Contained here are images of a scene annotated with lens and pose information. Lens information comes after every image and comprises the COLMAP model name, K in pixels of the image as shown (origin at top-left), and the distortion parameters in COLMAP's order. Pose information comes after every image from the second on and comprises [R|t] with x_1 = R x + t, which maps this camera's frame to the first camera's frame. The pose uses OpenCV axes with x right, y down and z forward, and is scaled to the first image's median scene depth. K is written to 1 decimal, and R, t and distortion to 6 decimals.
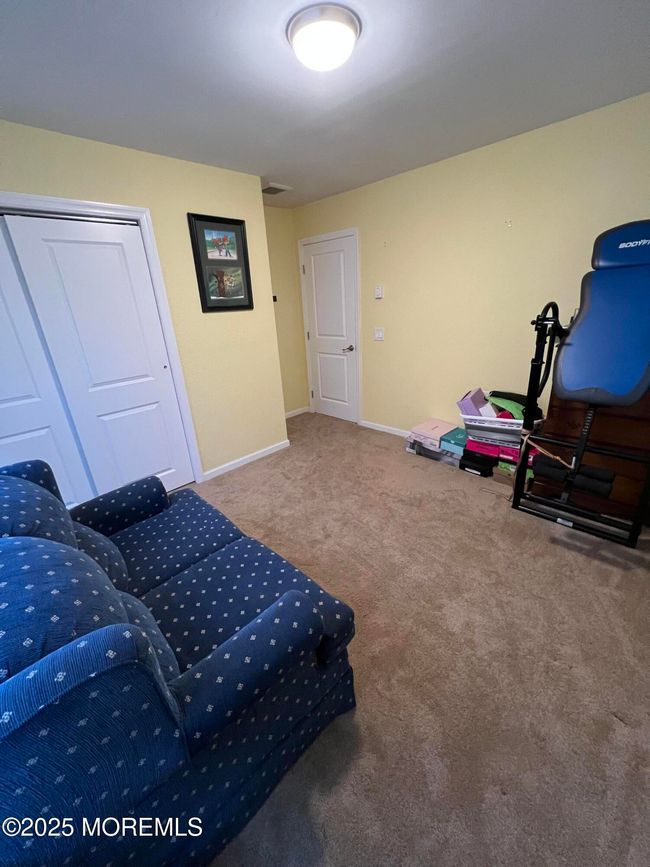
lens RADIAL K [[346.2, 0, 331.0], [0, 346.2, 428.6], [0, 0, 1]] dist [-0.001413, -0.000108]
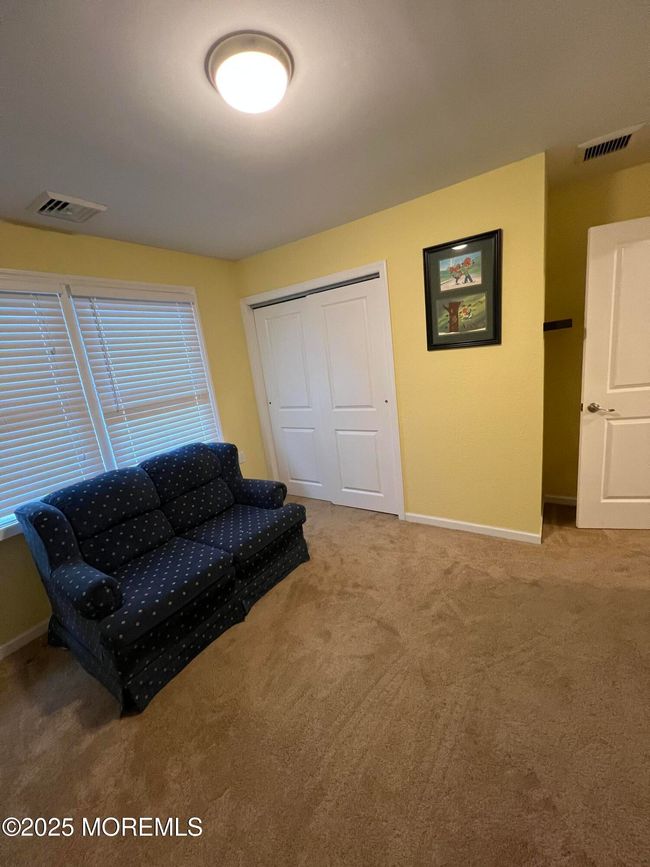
lens RADIAL K [[346.2, 0, 329.9], [0, 346.2, 437.1], [0, 0, 1]] dist [-0.001413, -0.000108]
pose [[0.194885, 0.245901, -0.949501, 0.510284], [-0.263141, 0.945681, 0.190903, -0.222385], [0.944869, 0.212648, 0.249005, 0.565330]]
